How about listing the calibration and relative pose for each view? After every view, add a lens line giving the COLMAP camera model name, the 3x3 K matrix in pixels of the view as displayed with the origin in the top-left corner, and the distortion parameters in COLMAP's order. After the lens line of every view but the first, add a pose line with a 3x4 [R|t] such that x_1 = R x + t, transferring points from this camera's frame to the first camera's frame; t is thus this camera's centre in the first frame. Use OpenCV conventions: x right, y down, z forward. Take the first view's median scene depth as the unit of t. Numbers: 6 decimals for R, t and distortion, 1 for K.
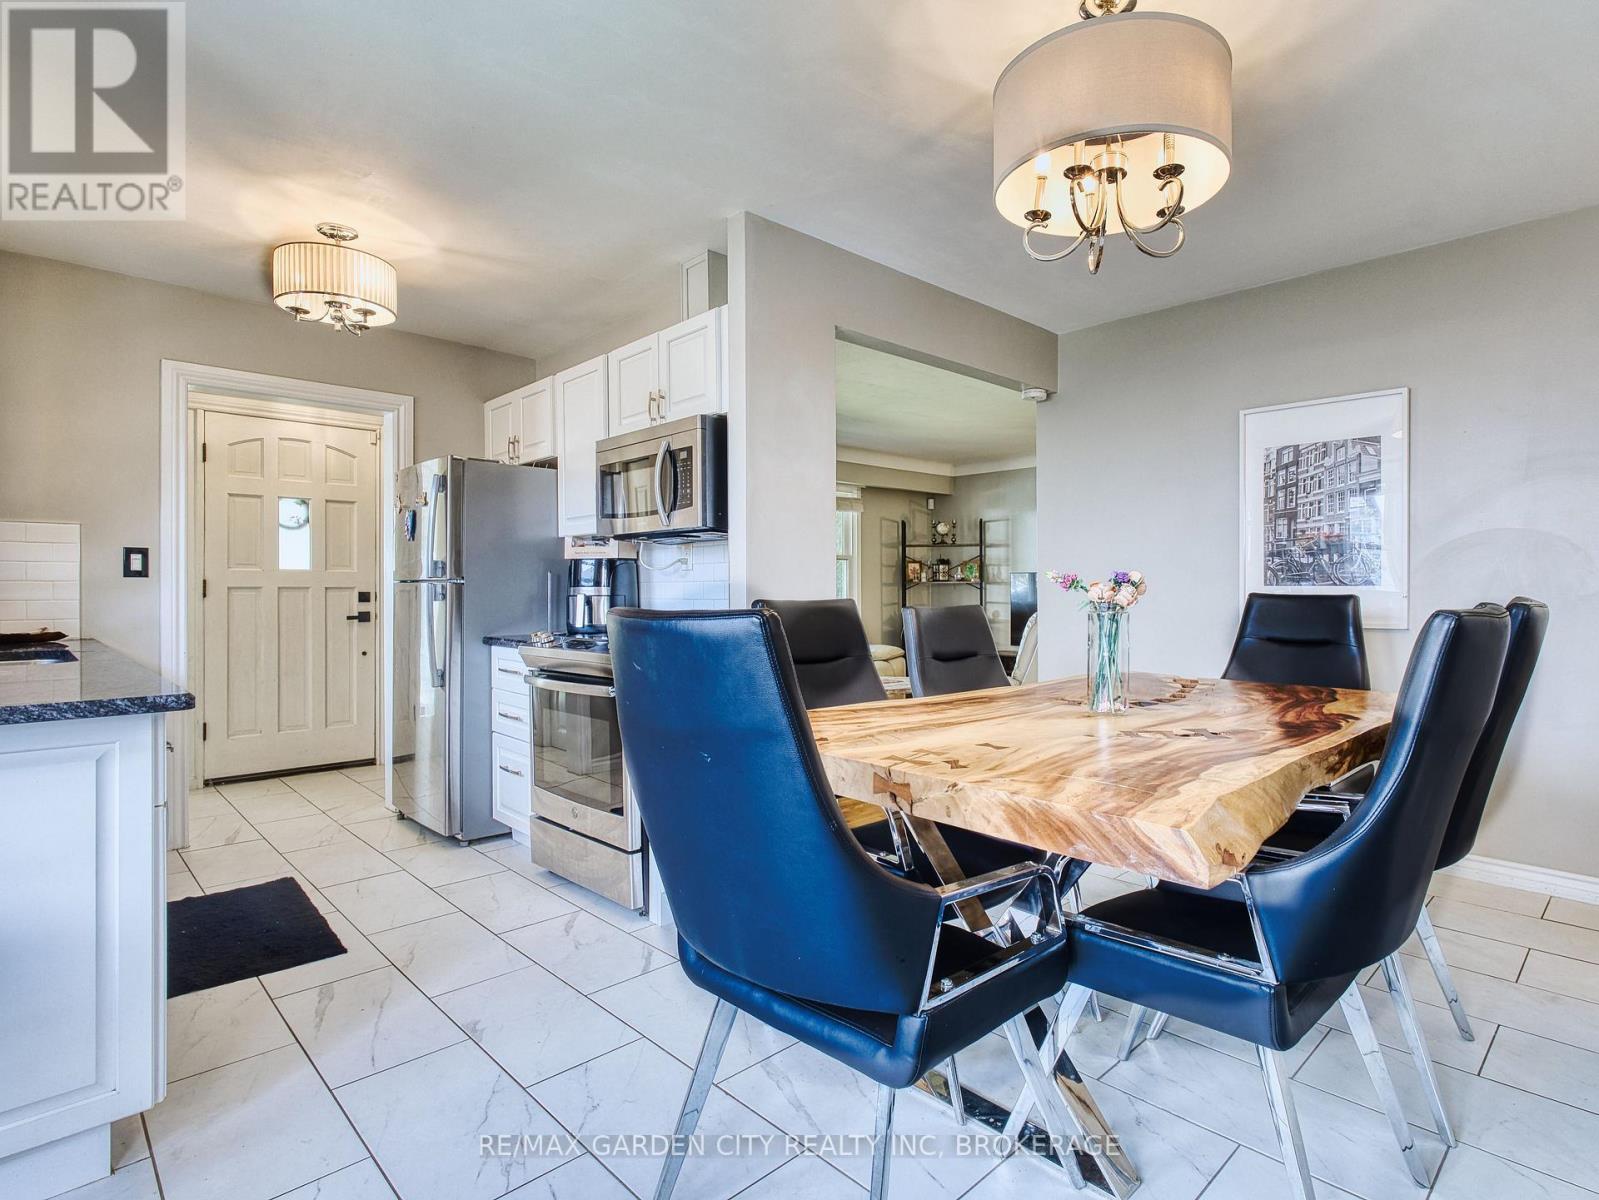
lens RADIAL K [[836.4, 0, 798.5], [0, 836.4, 595.2], [0, 0, 1]] dist [-0.014391, 0.007971]
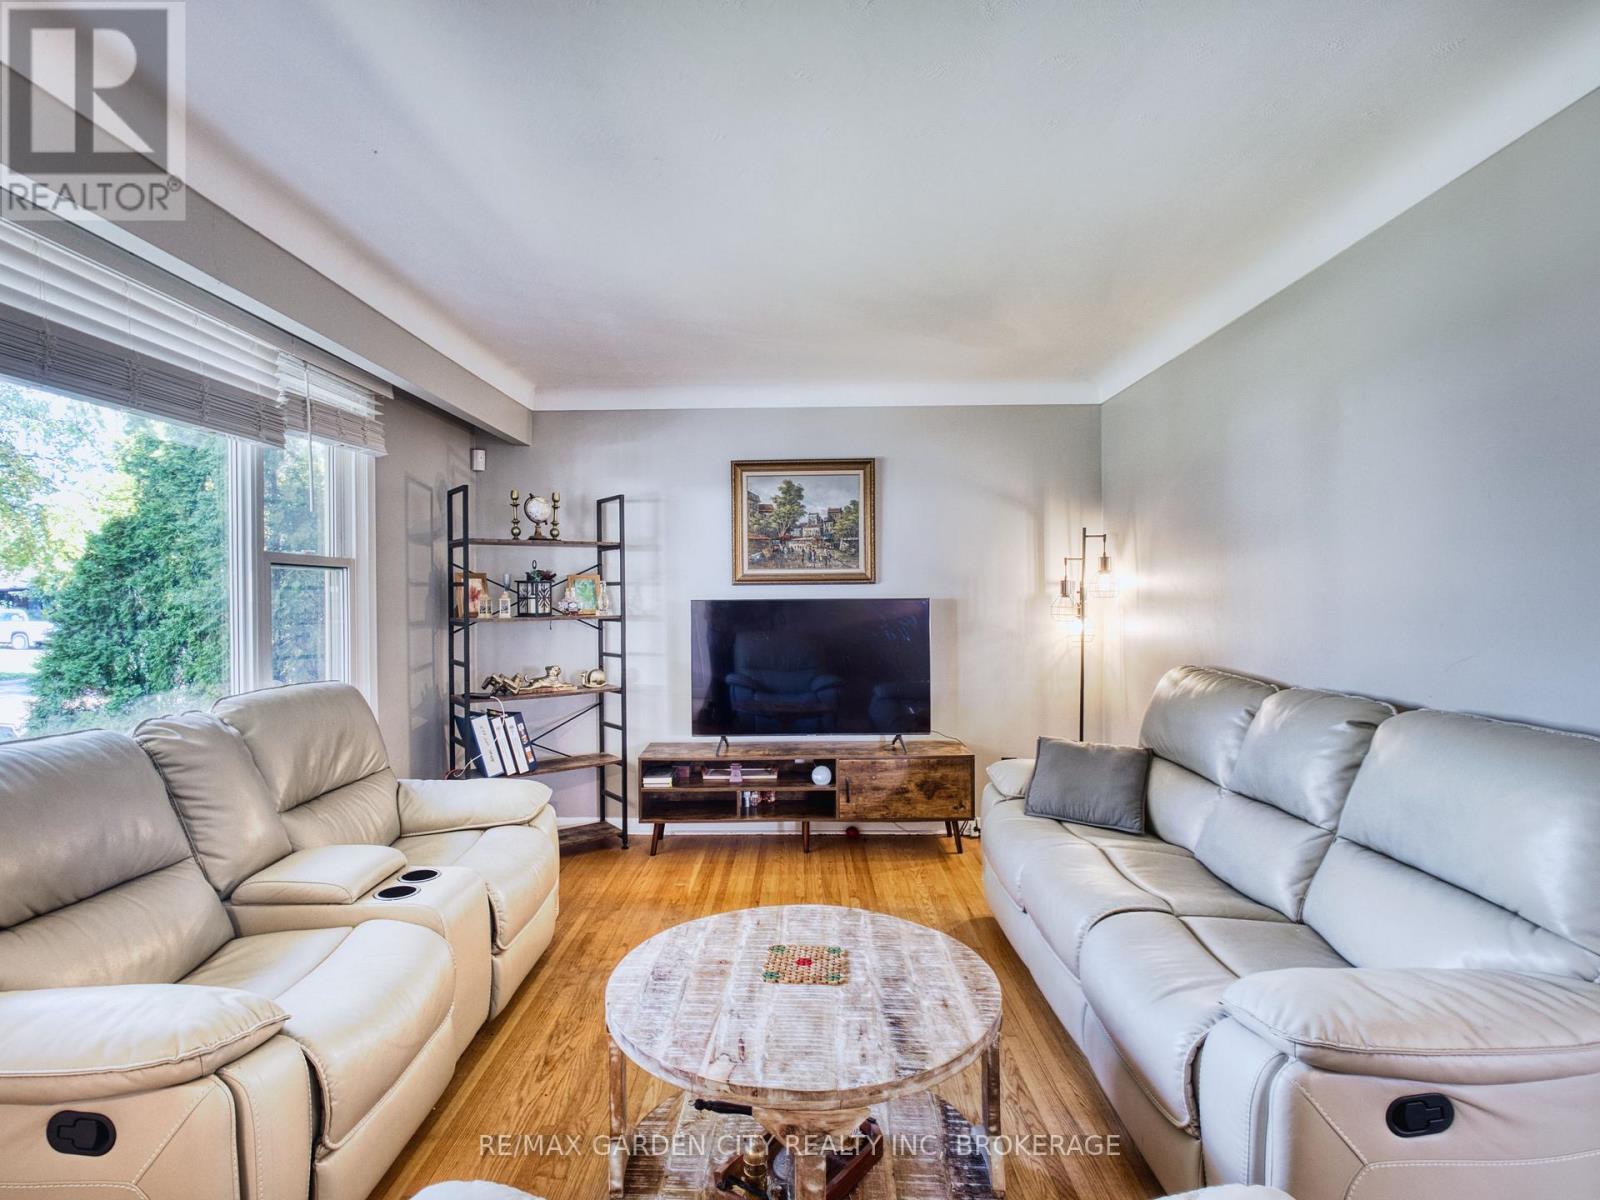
lens RADIAL K [[836.9, 0, 781.8], [0, 836.9, 599.4], [0, 0, 1]] dist [-0.014391, 0.007971]
pose [[0.682825, -0.007830, 0.730540, -0.090038], [0.005256, 0.999969, 0.005805, -0.028318], [-0.730563, -0.000124, 0.682845, 0.554733]]
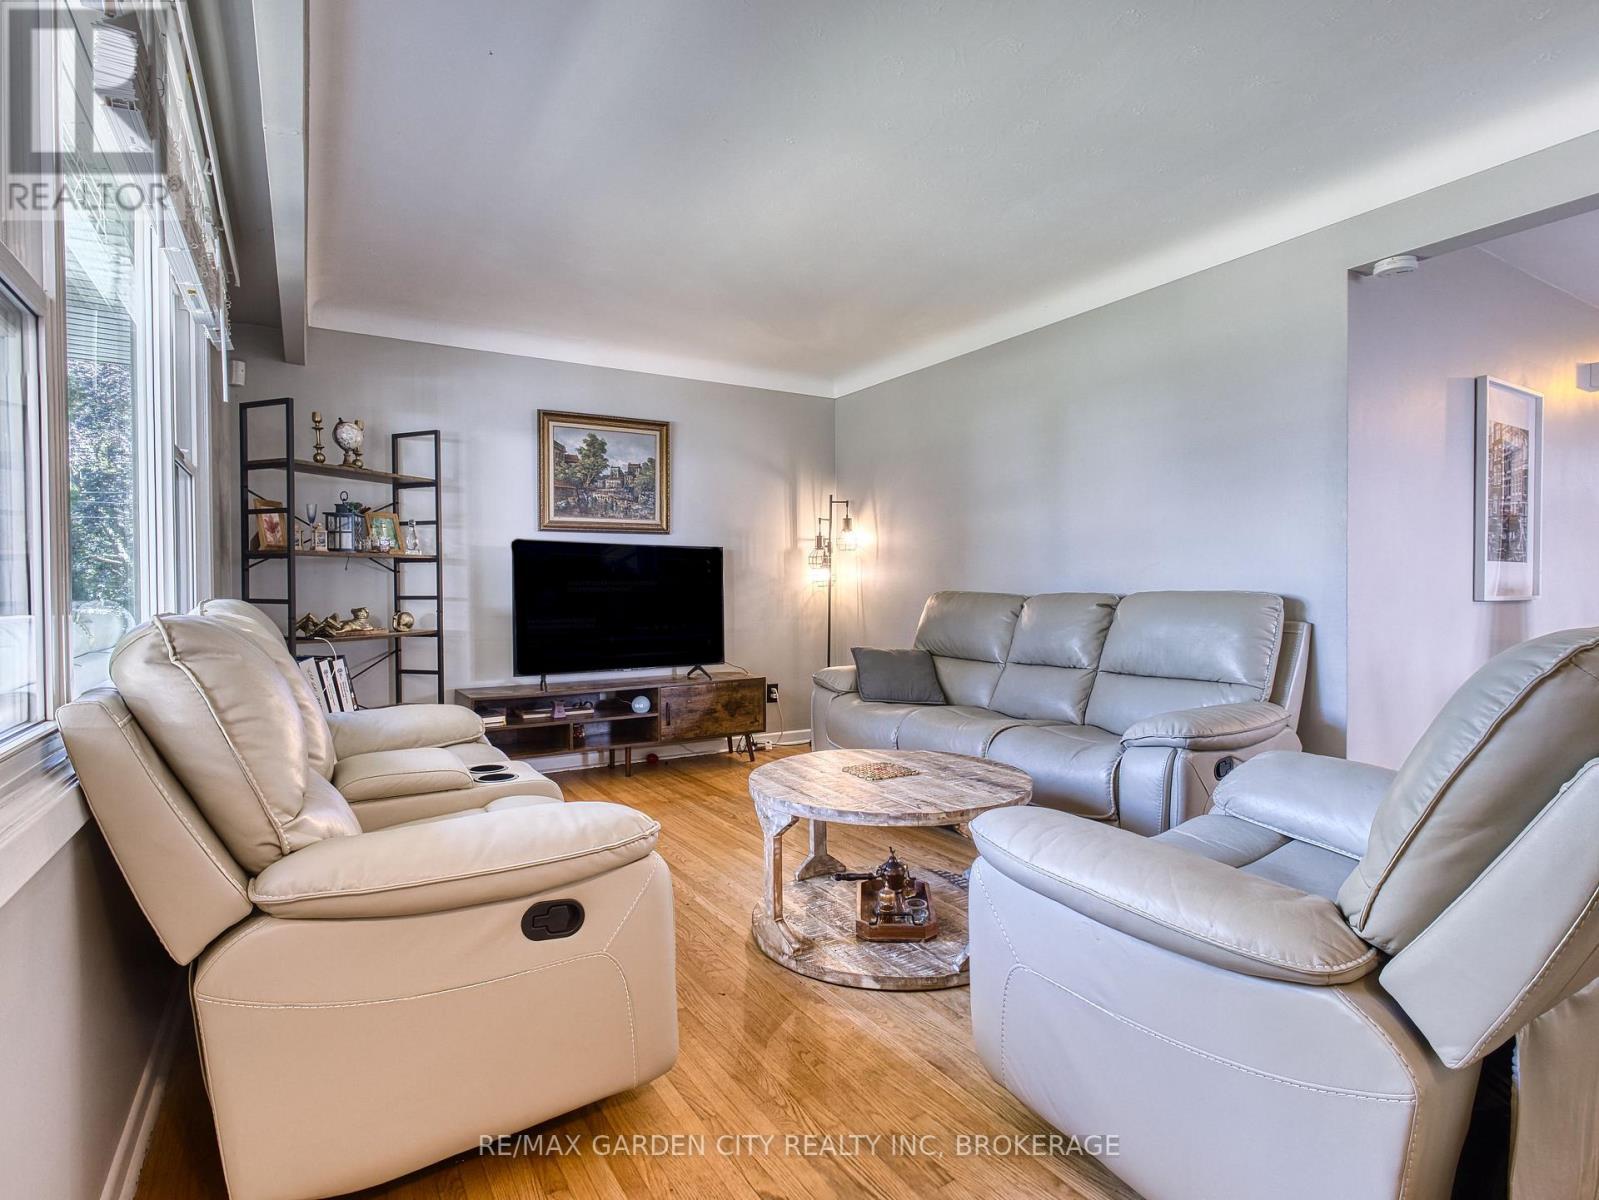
lens RADIAL K [[836.4, 0, 804.1], [0, 836.4, 595.3], [0, 0, 1]] dist [-0.014391, 0.007971]
pose [[0.173021, -0.008327, 0.984883, -0.227847], [0.002302, 0.999965, 0.008050, 0.003448], [-0.984915, 0.000874, 0.173034, 0.675873]]
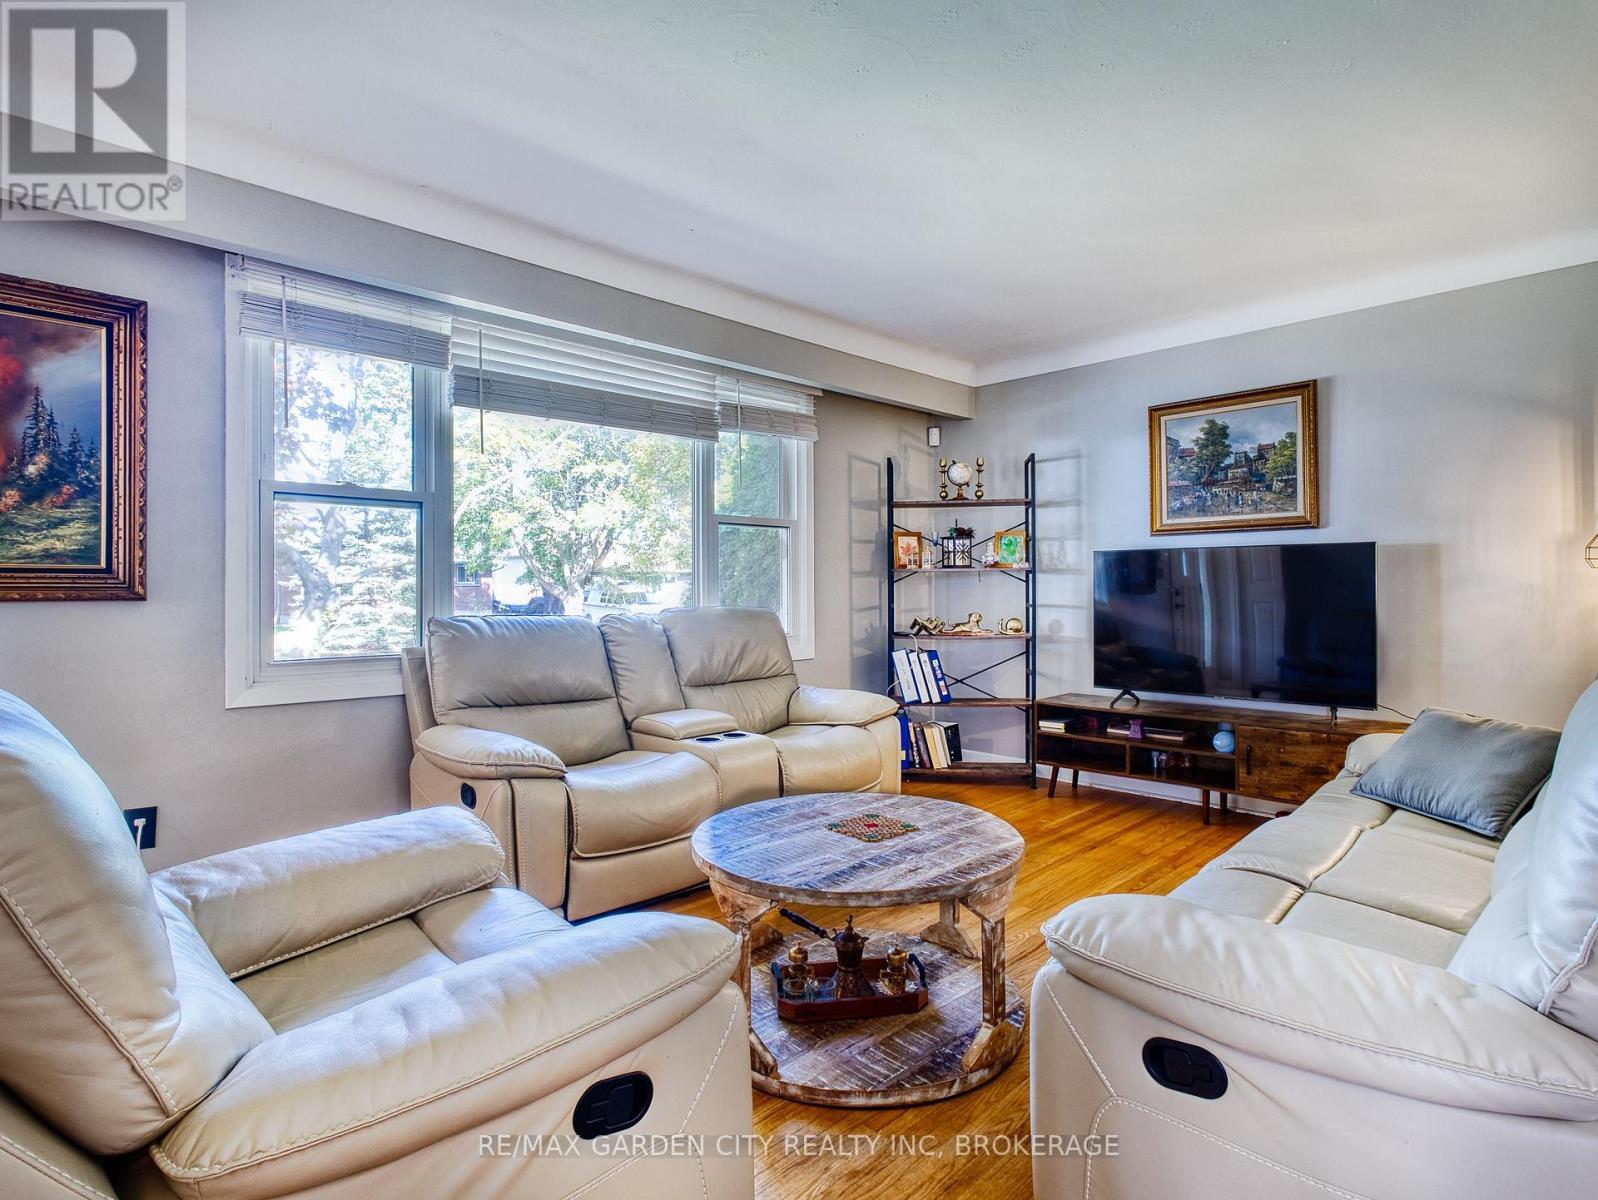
lens RADIAL K [[835.8, 0, 809.3], [0, 835.8, 585.2], [0, 0, 1]] dist [-0.014391, 0.007971]
pose [[0.998520, -0.002724, 0.054317, 0.041149], [0.002735, 0.999996, -0.000110, -0.005320], [-0.054316, 0.000259, 0.998524, 0.445650]]
